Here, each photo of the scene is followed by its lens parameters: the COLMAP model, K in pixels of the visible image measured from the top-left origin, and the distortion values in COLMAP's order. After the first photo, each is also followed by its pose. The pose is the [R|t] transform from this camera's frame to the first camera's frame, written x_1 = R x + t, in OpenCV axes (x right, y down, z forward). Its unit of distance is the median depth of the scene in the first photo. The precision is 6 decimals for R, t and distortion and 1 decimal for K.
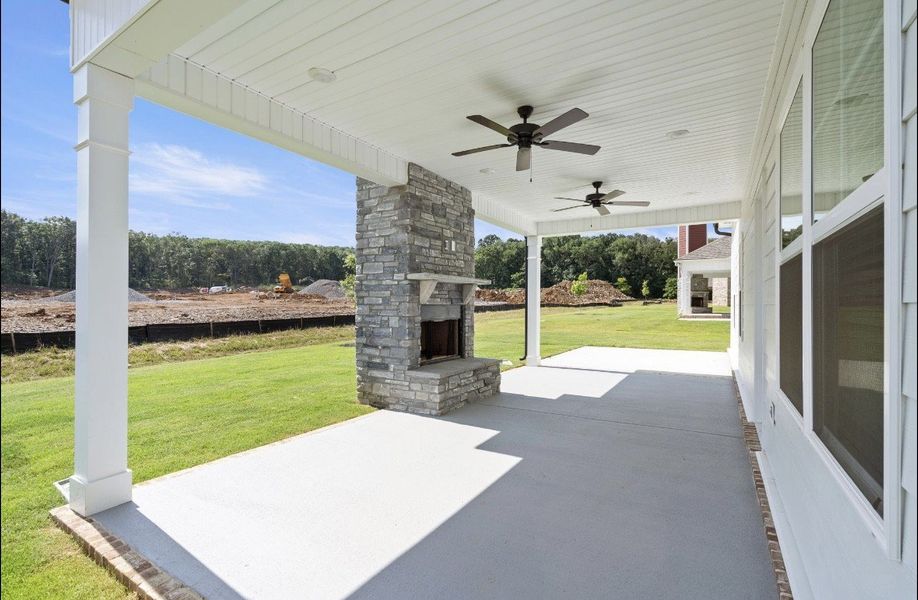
lens RADIAL K [[412.2, 0, 457.4], [0, 412.2, 301.4], [0, 0, 1]] dist [0.000352, 0.000024]
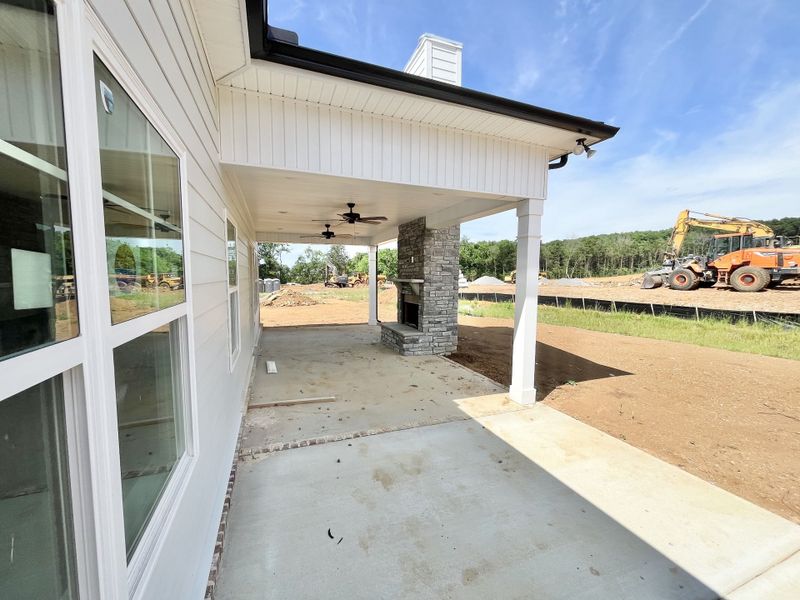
lens RADIAL K [[326.2, 0, 398.2], [0, 326.2, 300.1], [0, 0, 1]] dist [-0.000177, -0.000018]
pose [[-0.594967, 0.063778, -0.801215, 0.829454], [-0.004385, 0.996574, 0.082585, -0.036701], [0.803738, 0.052649, -0.592650, 1.335070]]
